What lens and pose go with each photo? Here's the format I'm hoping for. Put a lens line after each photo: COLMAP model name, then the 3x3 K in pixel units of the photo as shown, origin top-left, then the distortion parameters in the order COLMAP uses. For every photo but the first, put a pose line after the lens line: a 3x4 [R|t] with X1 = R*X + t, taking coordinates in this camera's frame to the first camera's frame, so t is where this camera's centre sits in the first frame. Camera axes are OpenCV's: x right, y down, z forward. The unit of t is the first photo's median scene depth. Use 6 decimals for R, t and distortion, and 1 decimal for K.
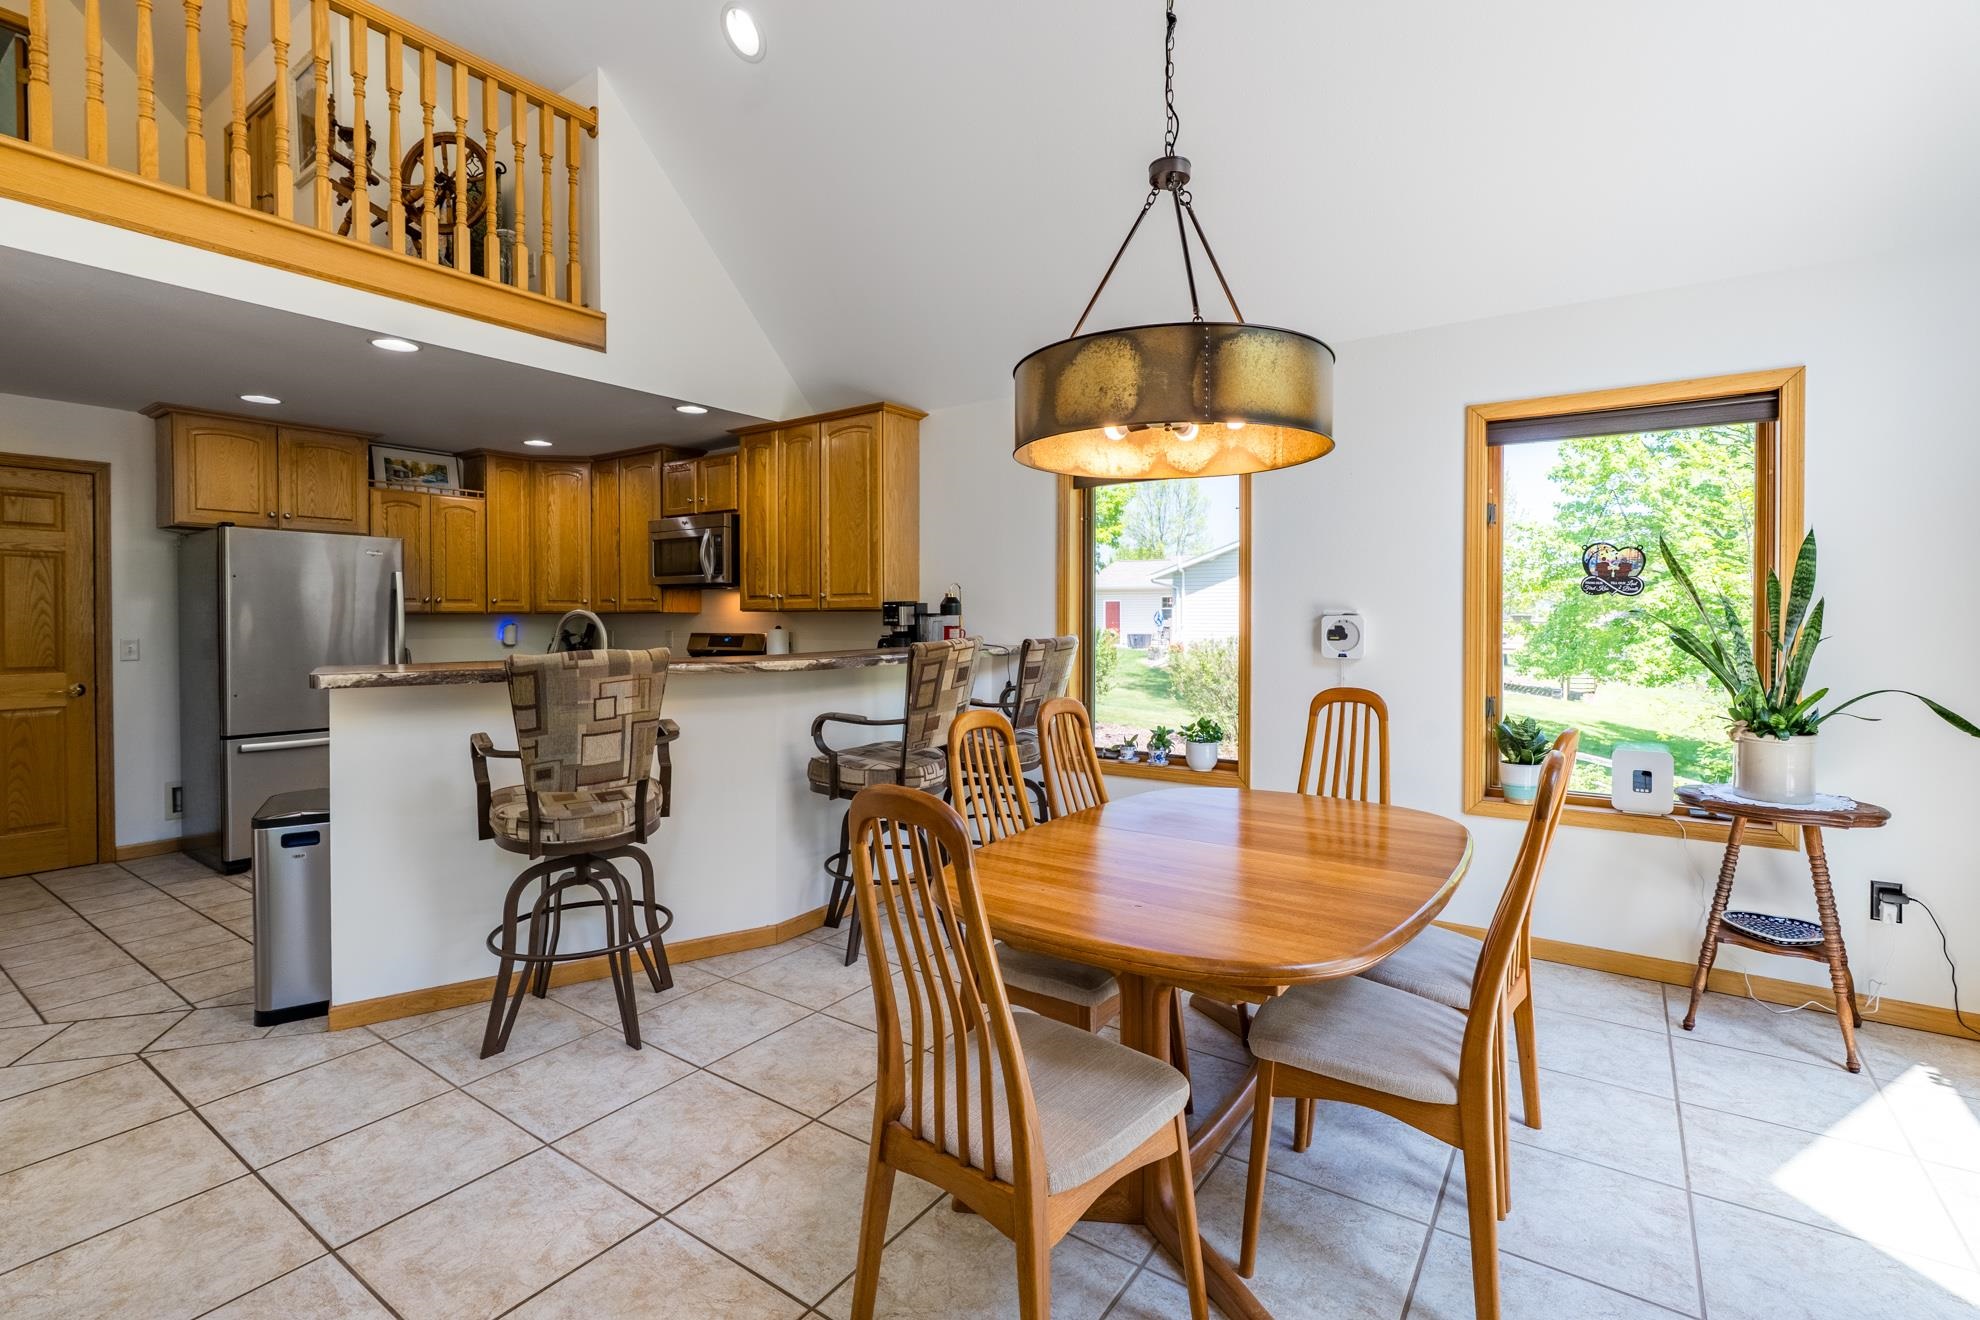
lens RADIAL K [[909.4, 0, 997.4], [0, 909.4, 631.9], [0, 0, 1]] dist [-0.008937, 0.003667]
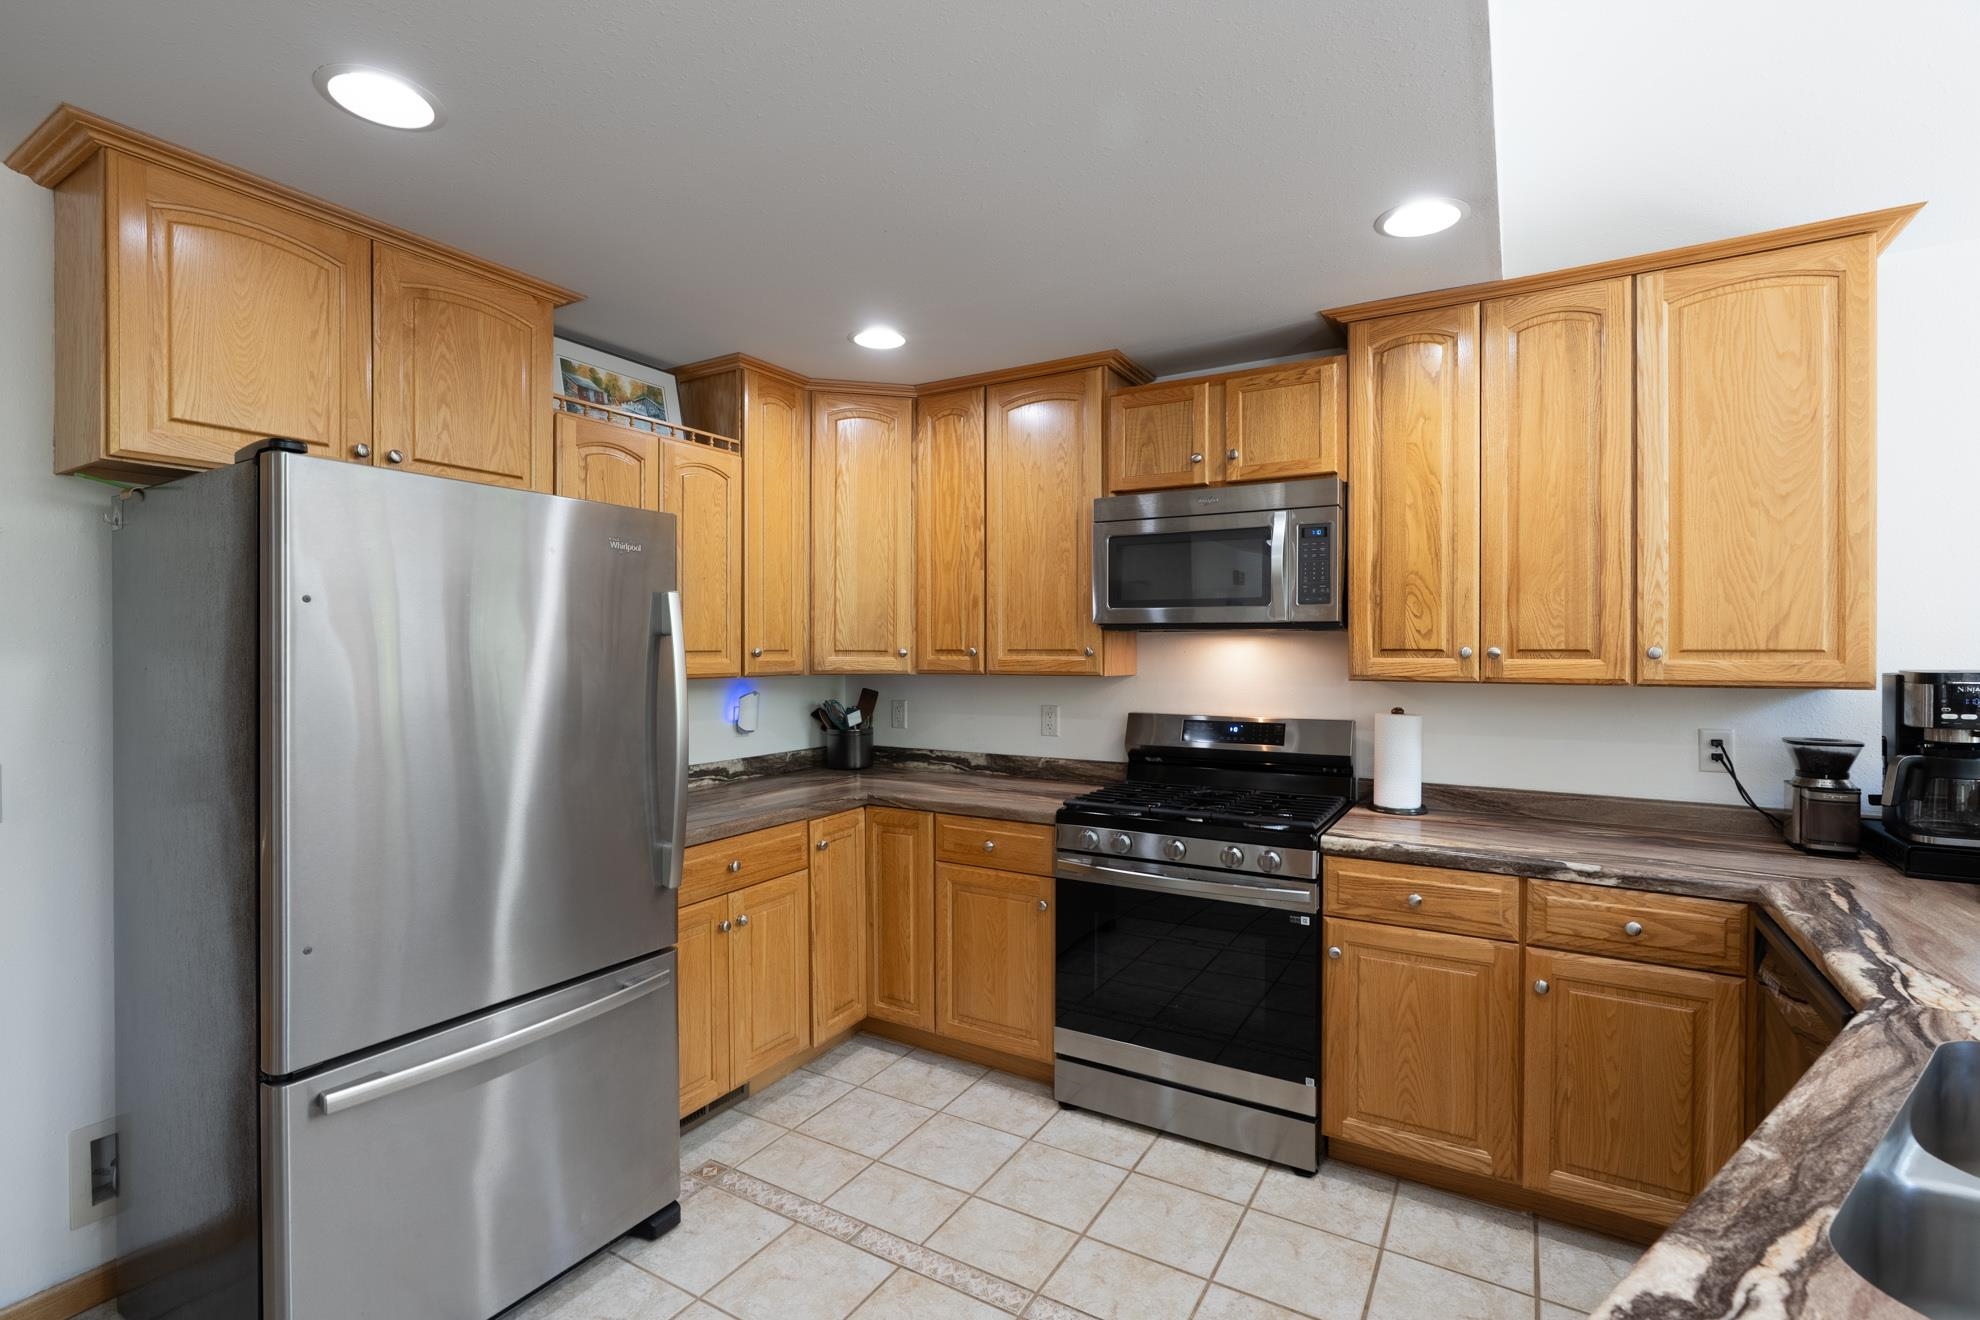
lens RADIAL K [[909.4, 0, 1011.8], [0, 909.4, 654.5], [0, 0, 1]] dist [-0.008937, 0.003667]
pose [[0.997341, 0.001621, 0.072852, -0.582062], [-0.000944, 0.999956, -0.009333, -0.037647], [-0.072864, 0.009239, 0.997299, 0.620040]]
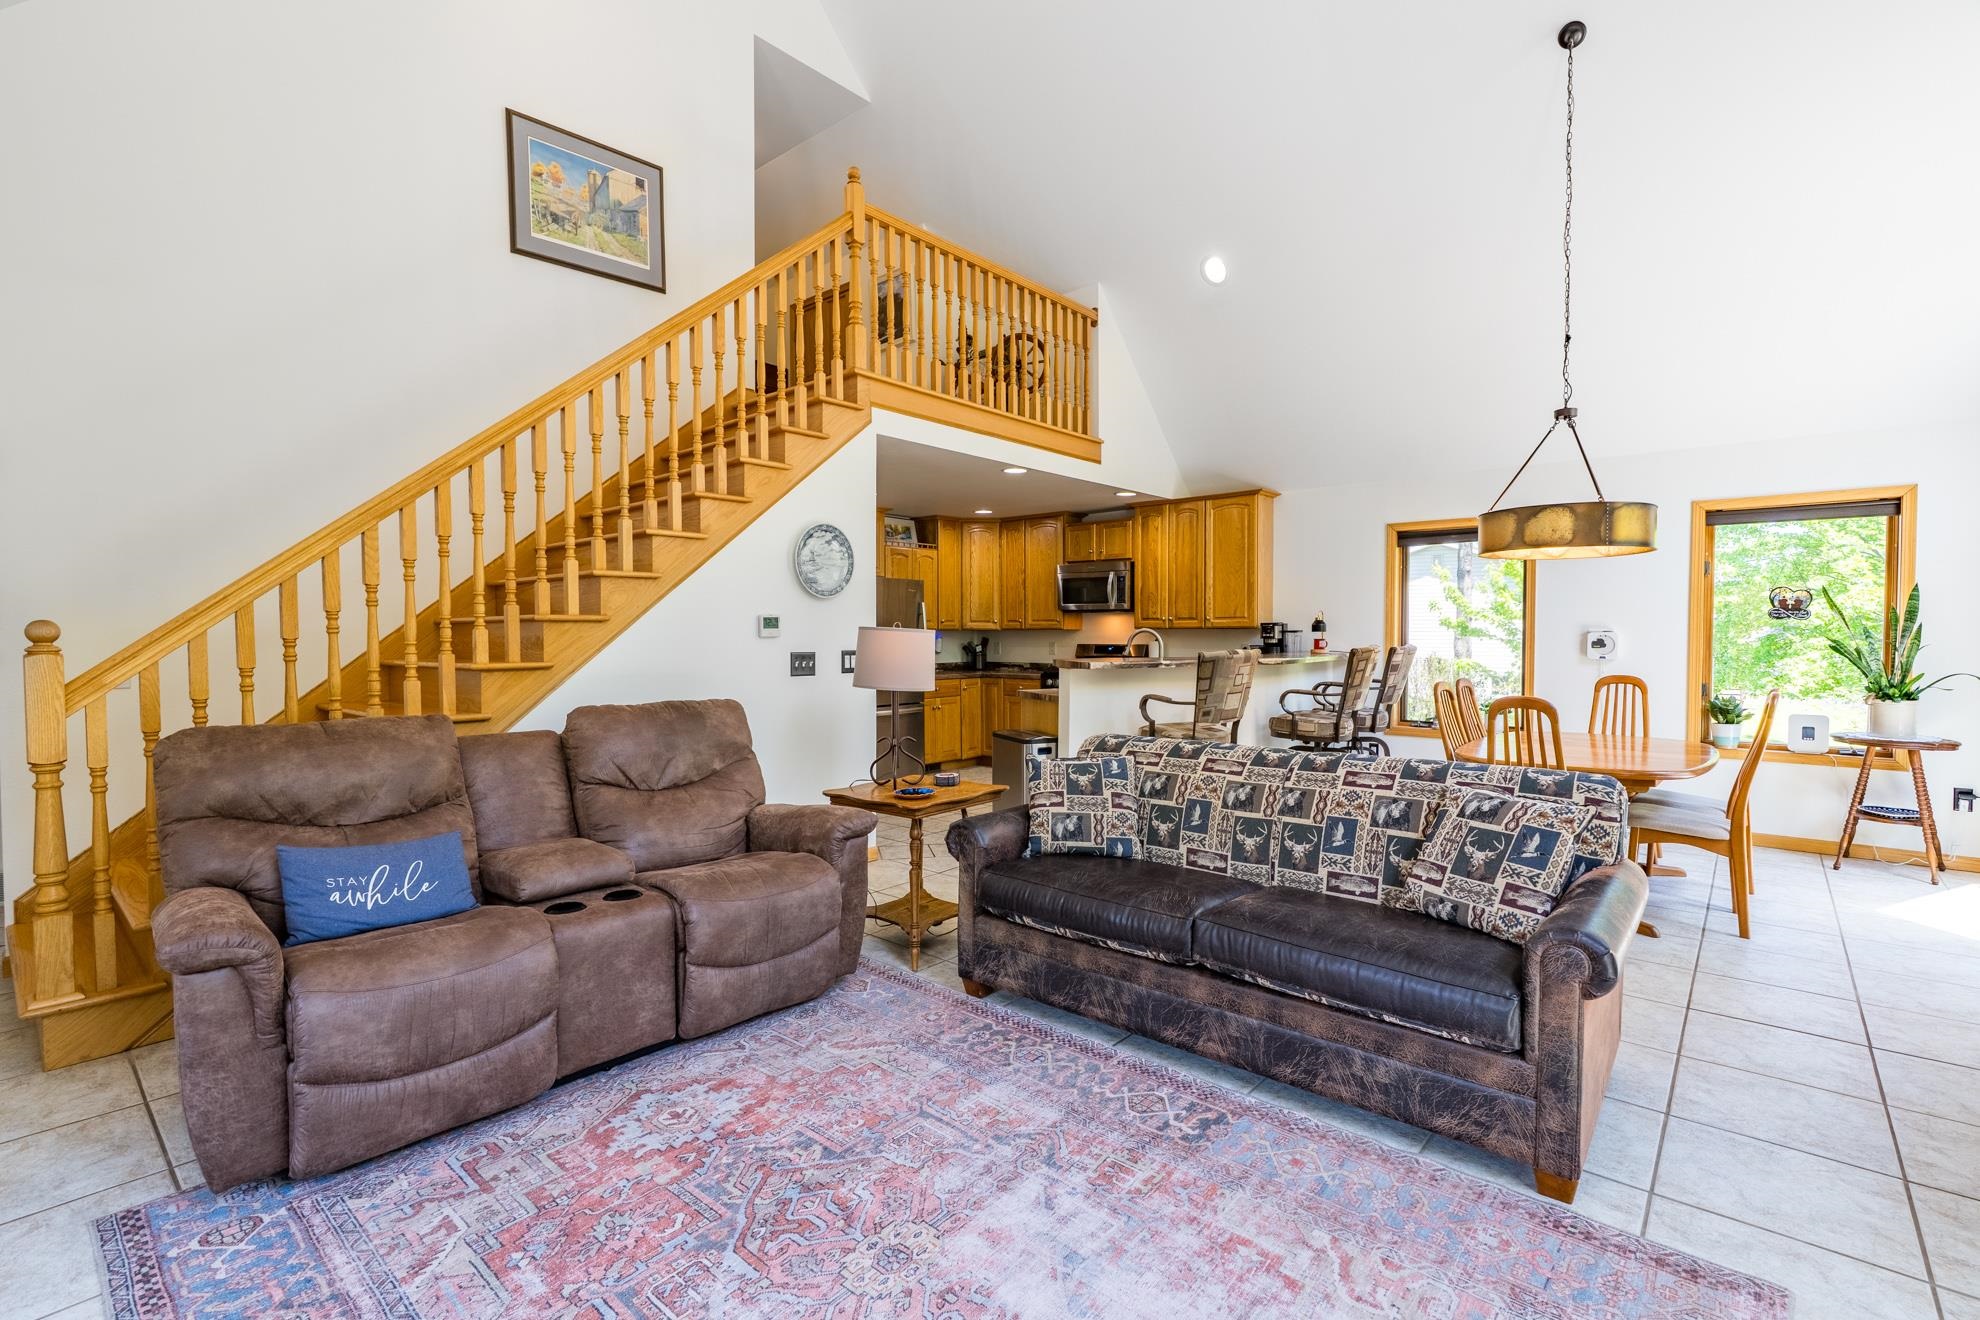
lens RADIAL K [[909.4, 0, 1009.1], [0, 909.4, 660.2], [0, 0, 1]] dist [-0.008937, 0.003667]
pose [[0.995489, 0.003087, -0.094823, -0.407429], [-0.001716, 0.999893, 0.014532, 0.008072], [0.094858, -0.014303, 0.995388, -0.543839]]
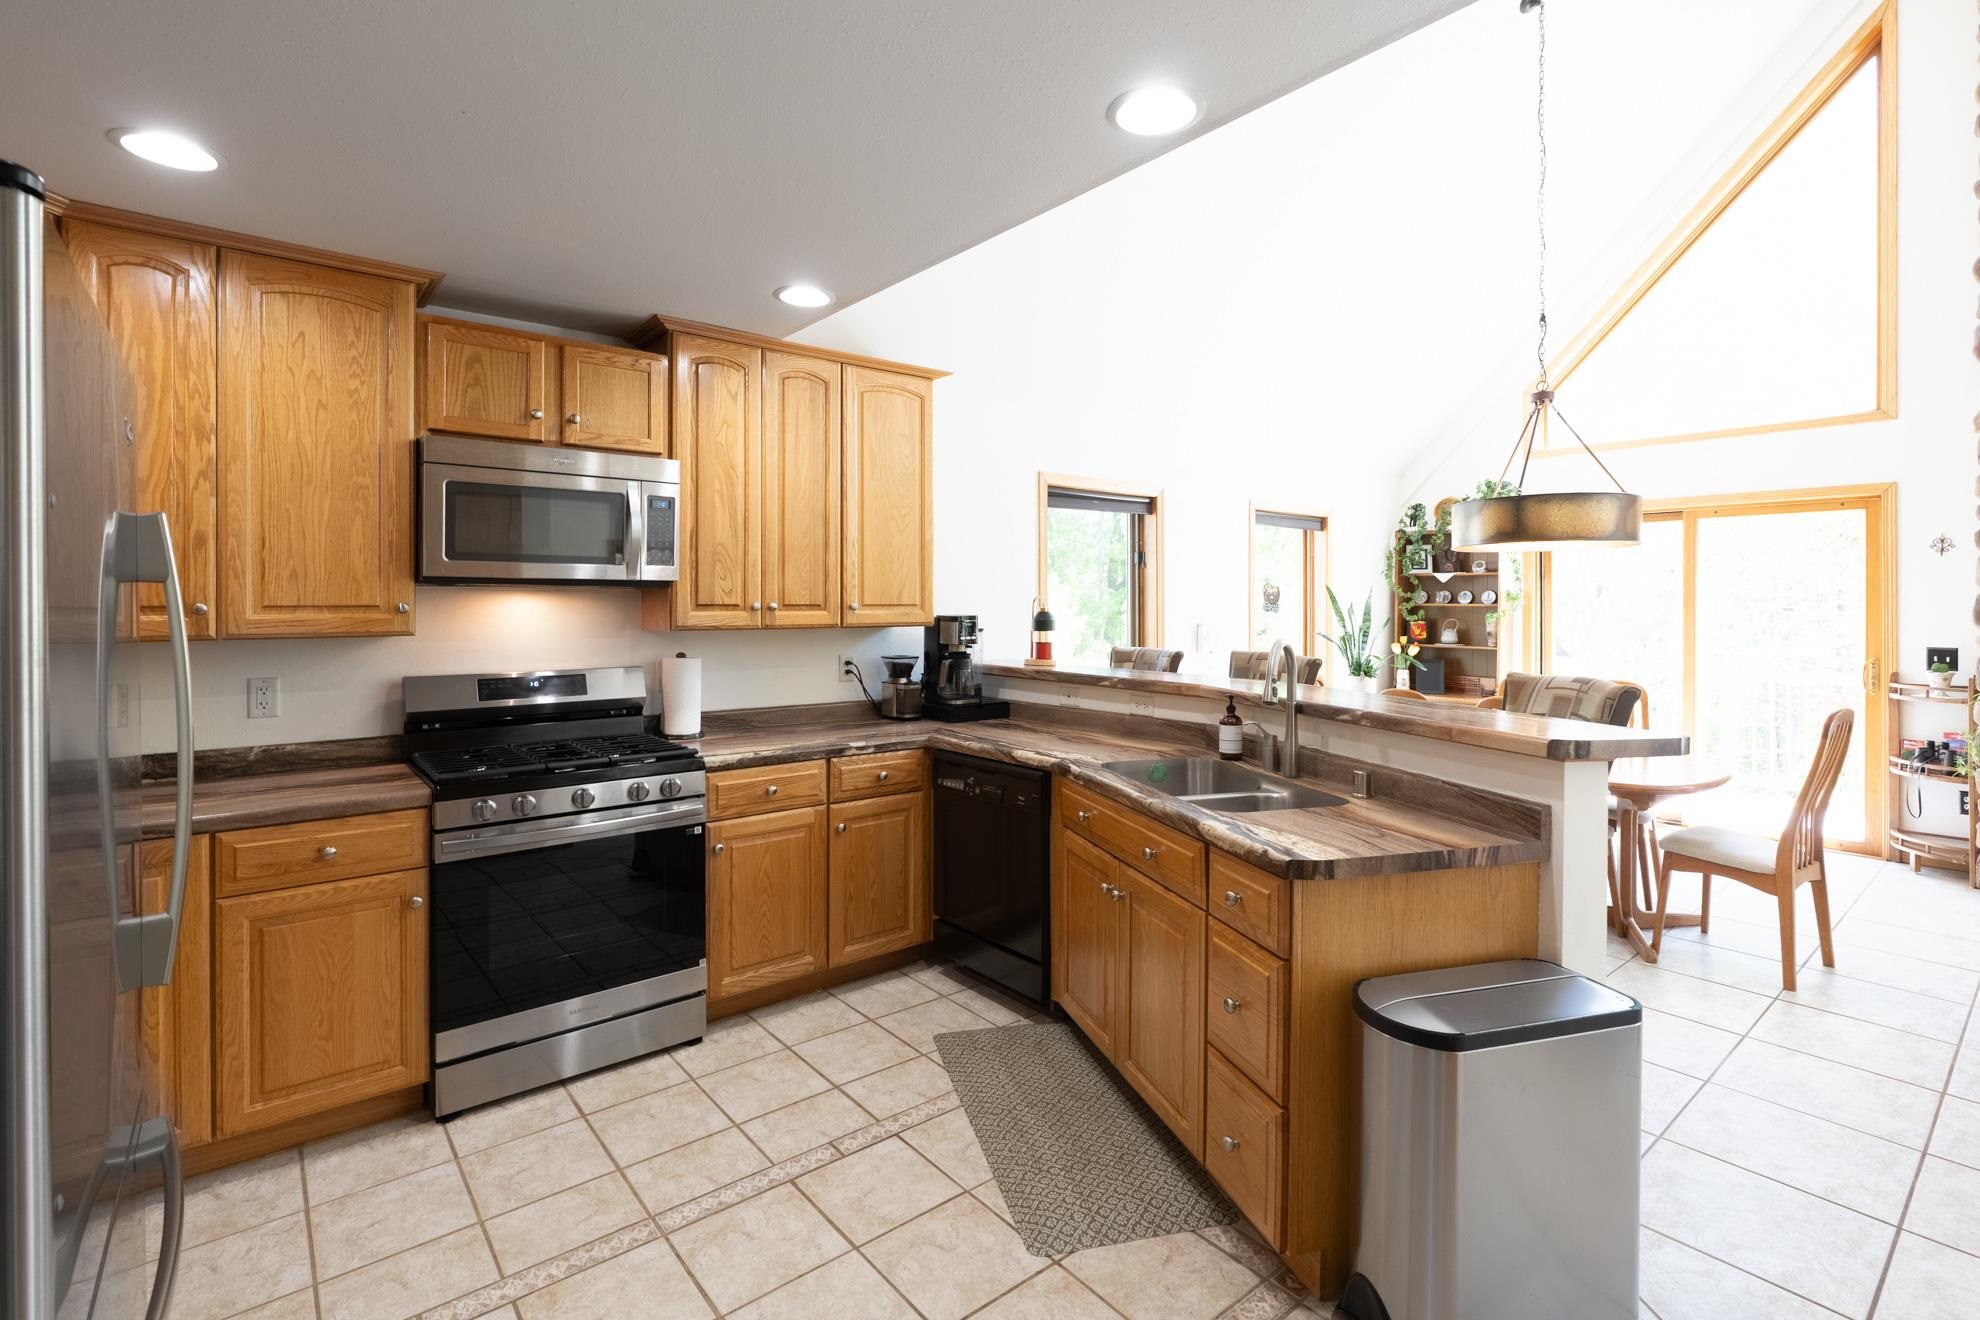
lens RADIAL K [[909.4, 0, 1008.5], [0, 909.4, 605.0], [0, 0, 1]] dist [-0.008937, 0.003667]
pose [[0.266536, 0.000163, 0.963825, -0.913007], [0.015062, 0.999877, -0.004334, -0.039369], [-0.963707, 0.015672, 0.266501, 0.748170]]
